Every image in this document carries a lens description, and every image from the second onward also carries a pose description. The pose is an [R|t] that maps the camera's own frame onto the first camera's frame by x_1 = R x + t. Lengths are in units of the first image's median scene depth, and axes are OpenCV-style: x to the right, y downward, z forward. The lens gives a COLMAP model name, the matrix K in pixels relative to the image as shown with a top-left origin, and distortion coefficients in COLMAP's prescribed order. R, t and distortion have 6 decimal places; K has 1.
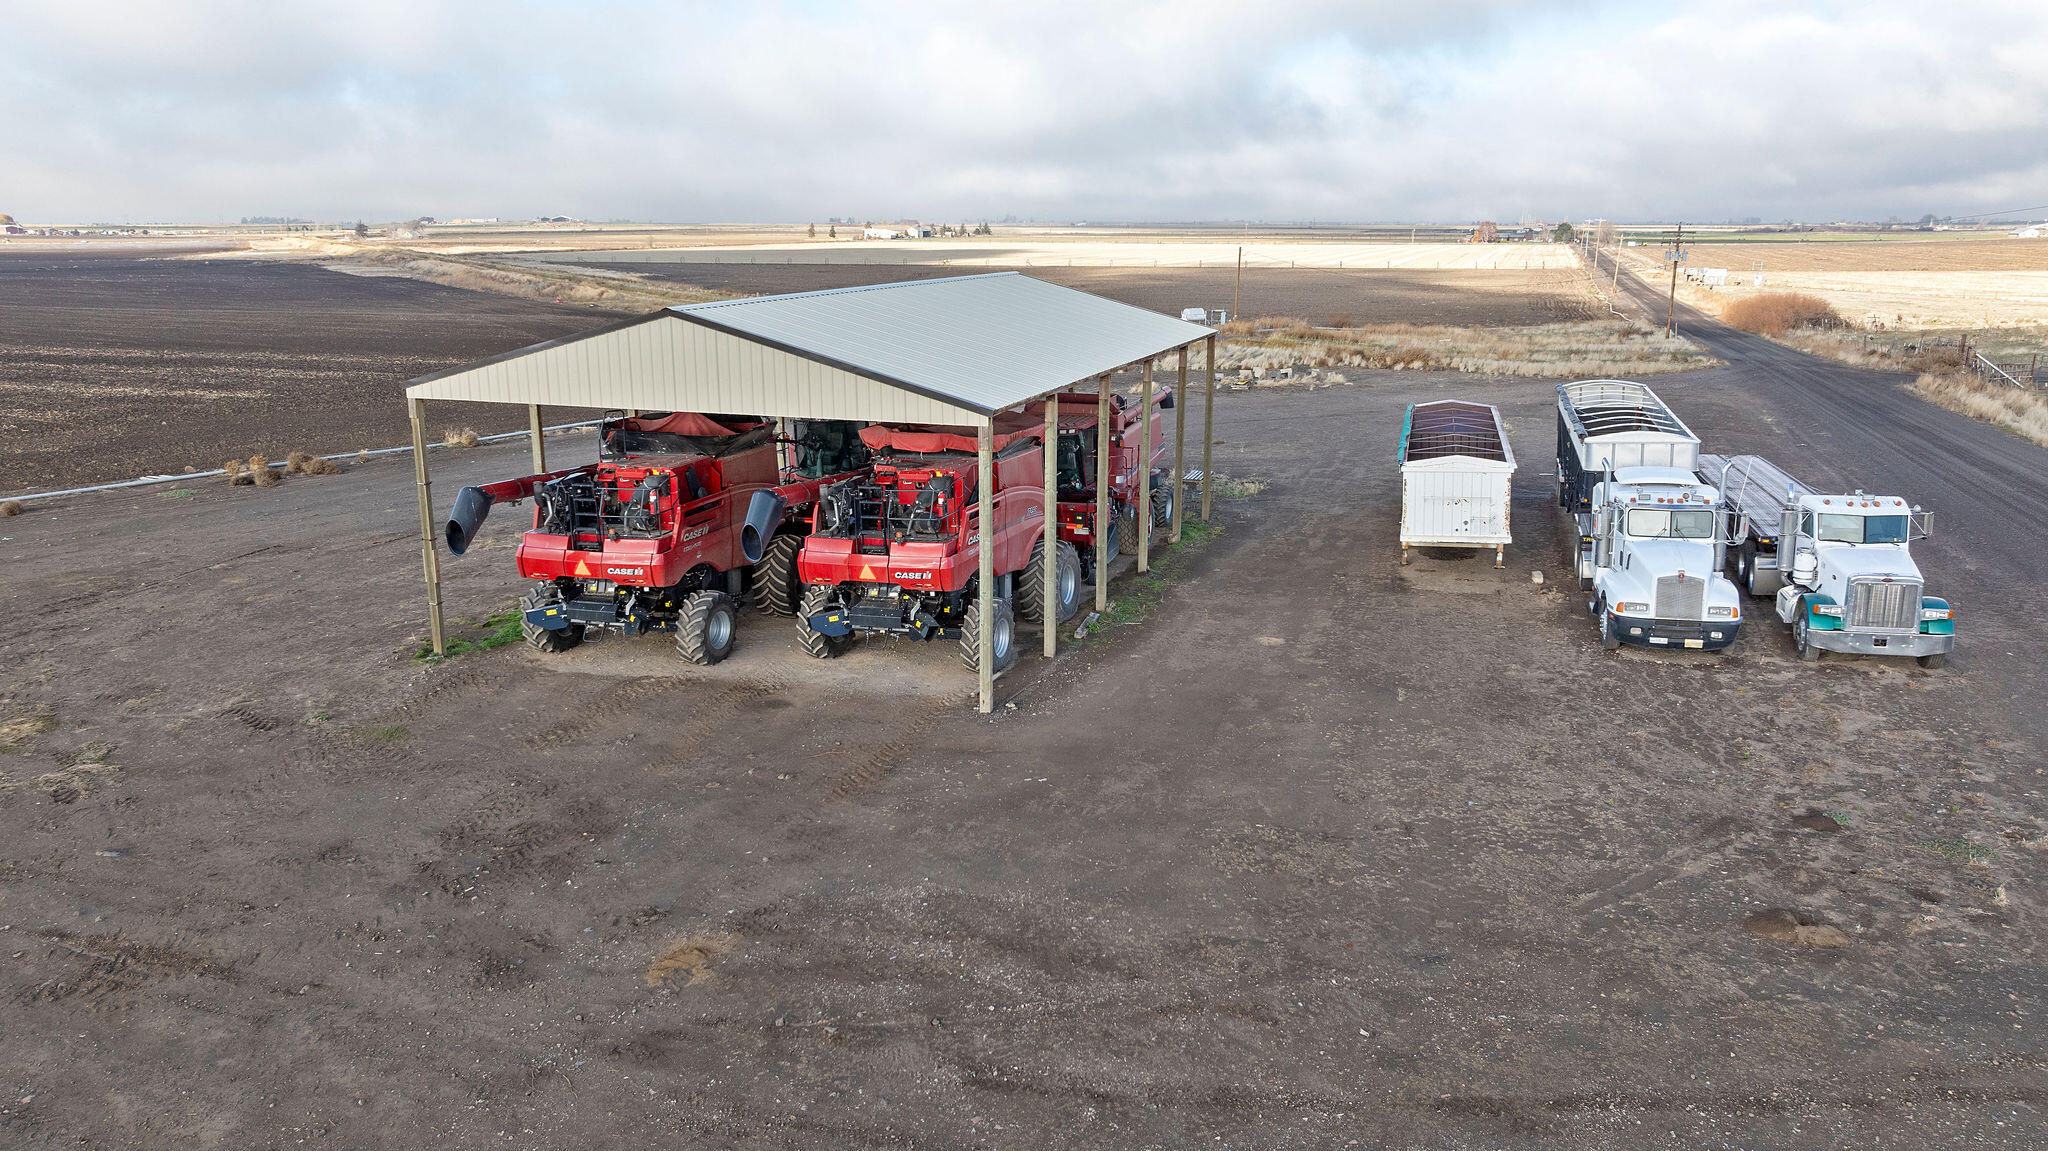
lens RADIAL K [[1447.2, 0, 1024.0], [0, 1447.2, 575.5], [0, 0, 1]] dist [-0.020244, 0.000985]
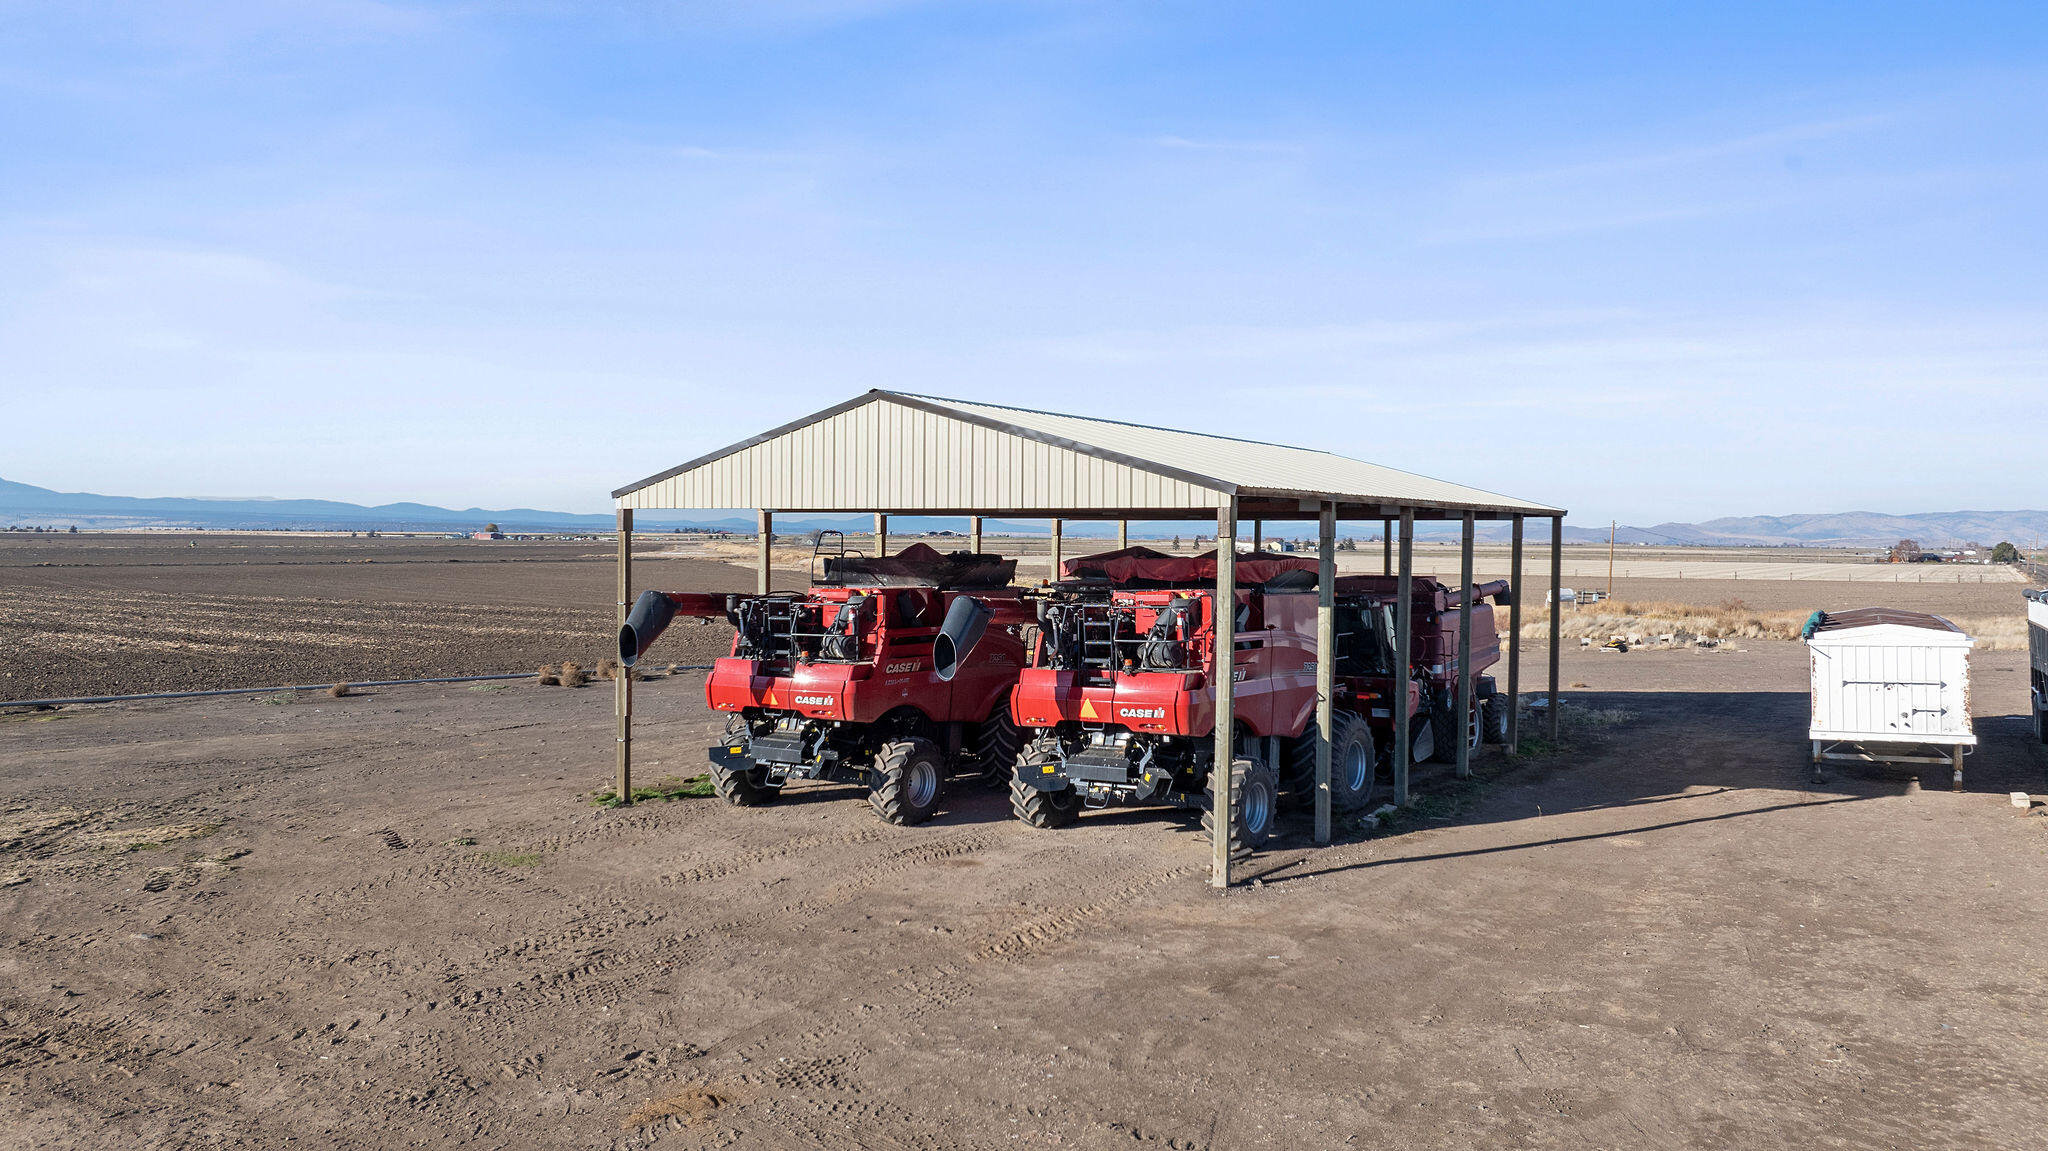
lens RADIAL K [[1447.2, 0, 1024.0], [0, 1447.2, 575.5], [0, 0, 1]] dist [-0.020244, 0.000985]
pose [[0.969022, 0.017650, -0.246341, 0.051612], [-0.070219, 0.975967, -0.206293, 0.088570], [0.236780, 0.217201, 0.946974, 0.195061]]
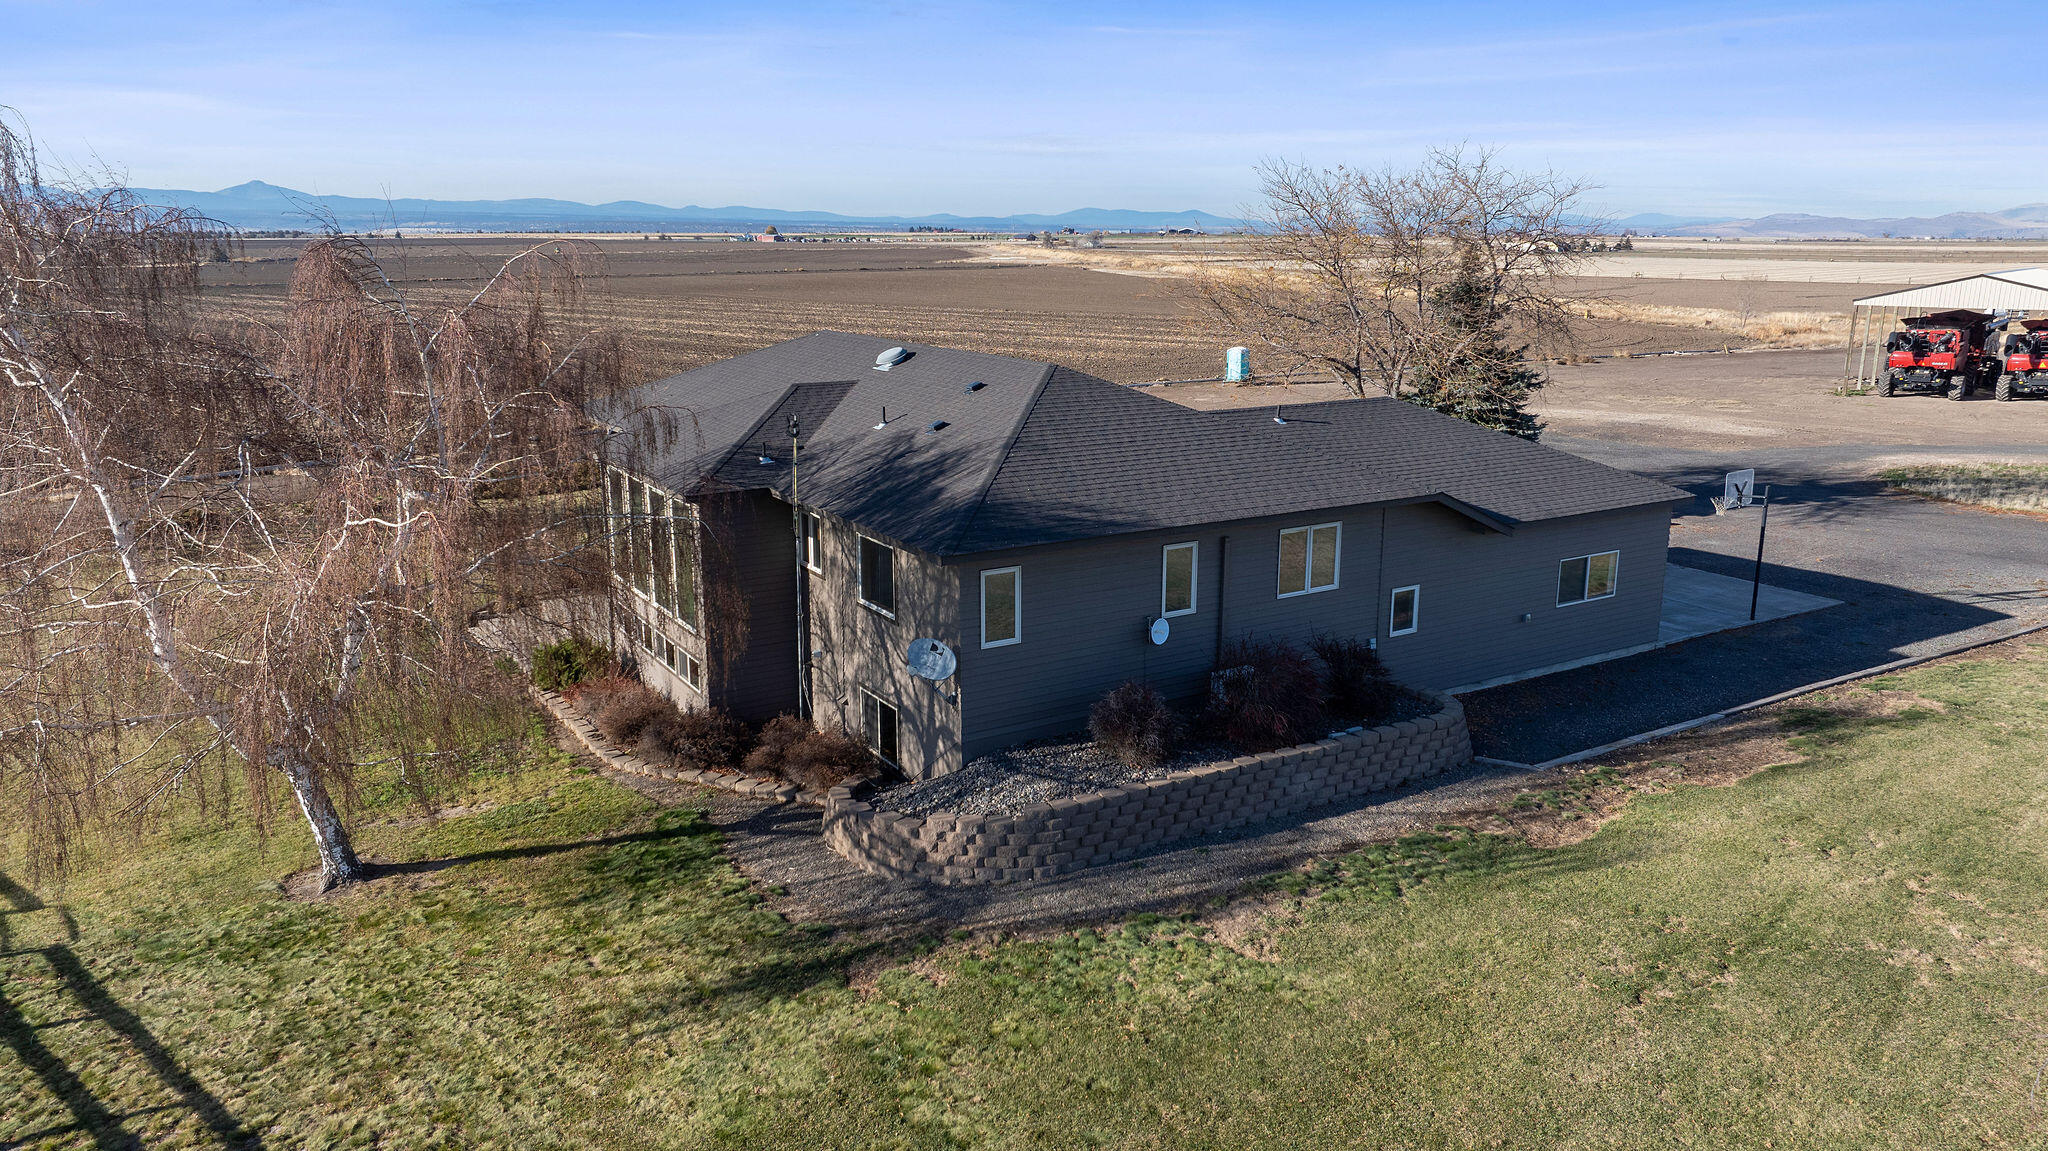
lens RADIAL K [[1447.2, 0, 1024.0], [0, 1447.2, 575.5], [0, 0, 1]] dist [-0.020244, 0.000985]
pose [[0.925743, 0.092496, -0.366667, -0.863883], [-0.095446, 0.995383, 0.010119, 0.559766], [0.365910, 0.025629, 0.930297, -2.348287]]
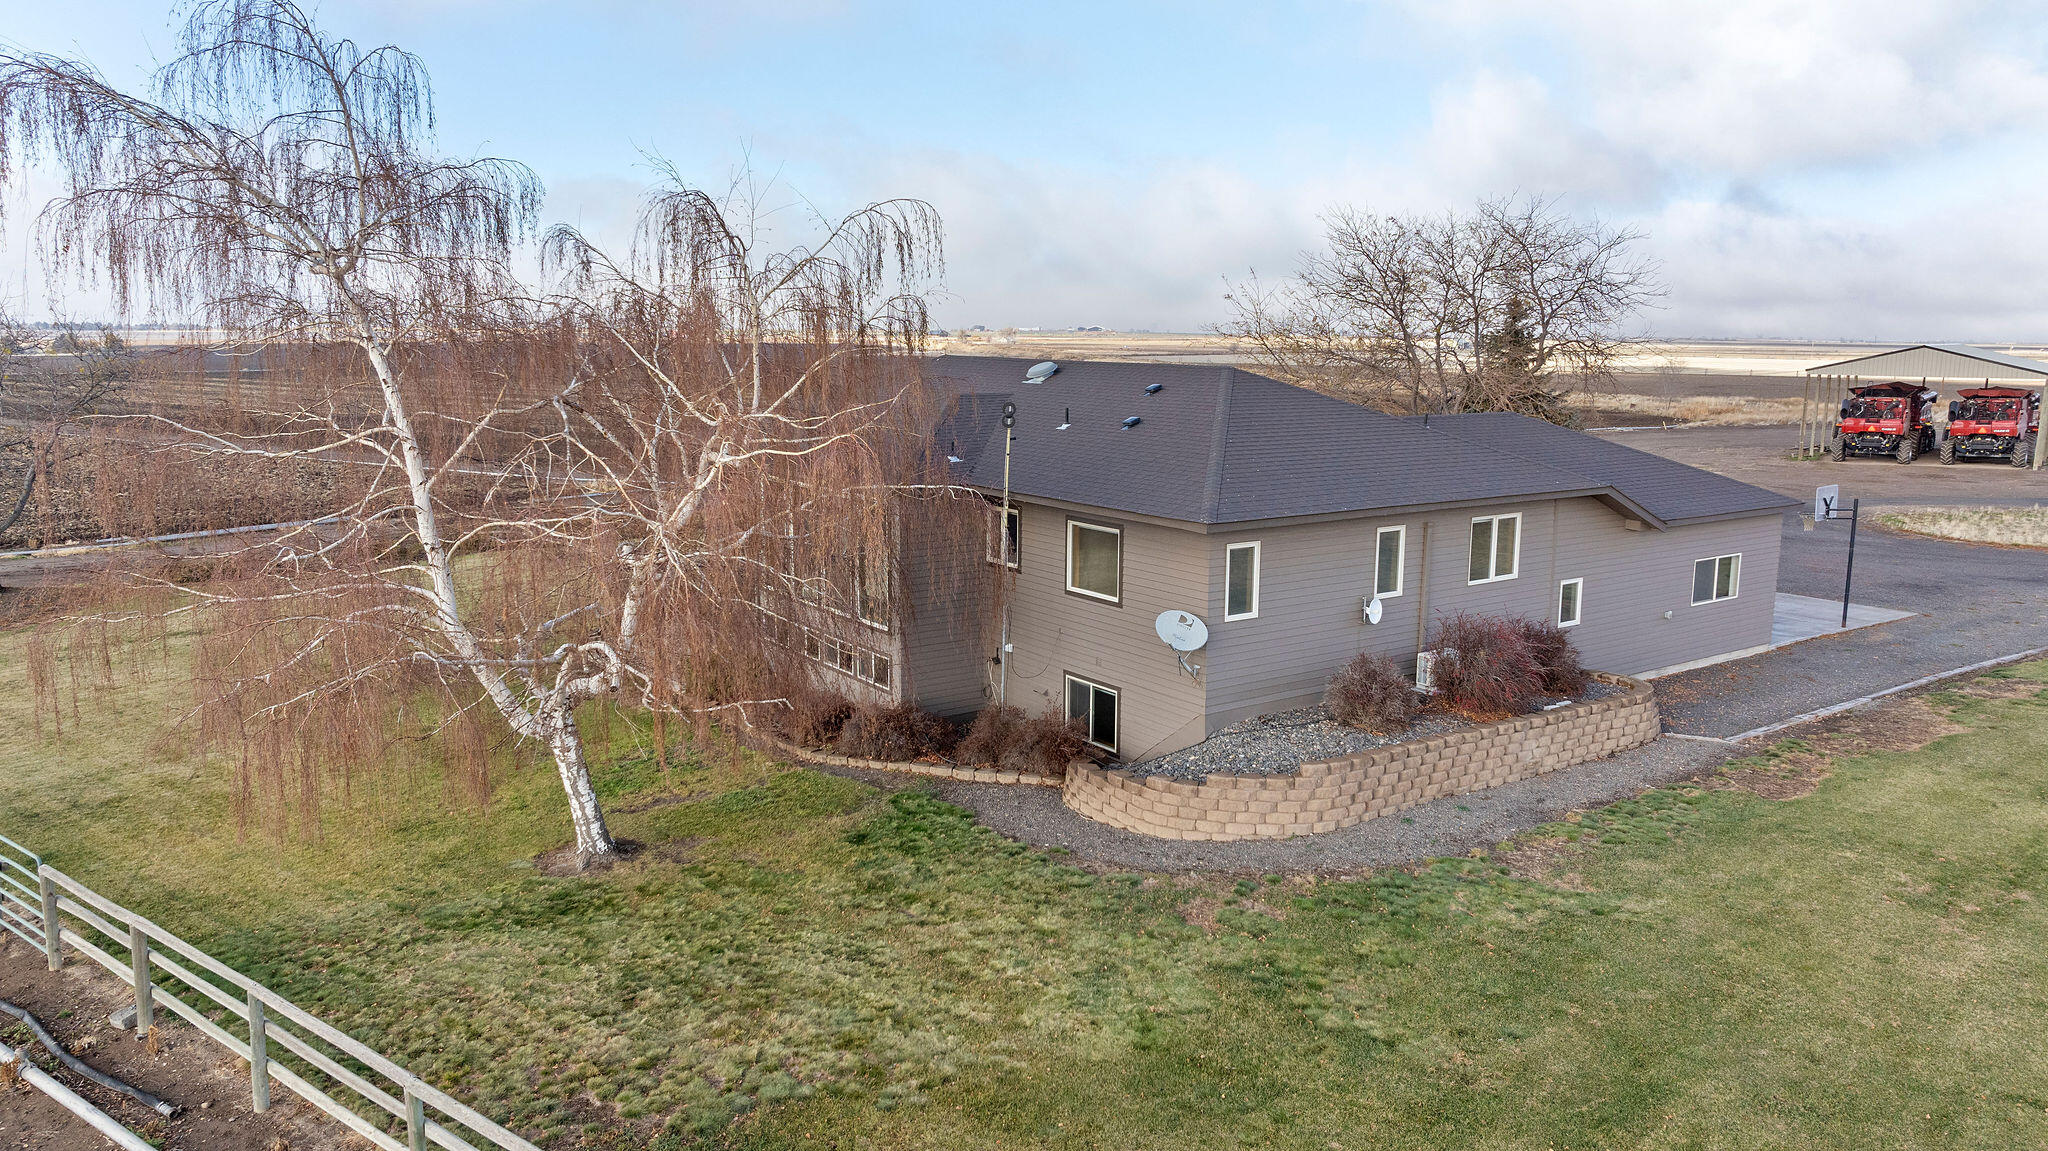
lens RADIAL K [[1447.2, 0, 1024.0], [0, 1447.2, 575.5], [0, 0, 1]] dist [-0.020244, 0.000985]
pose [[0.947760, 0.062551, -0.312791, -1.020873], [-0.085730, 0.994456, -0.060896, 0.640187], [0.307248, 0.084530, 0.947868, -2.422845]]
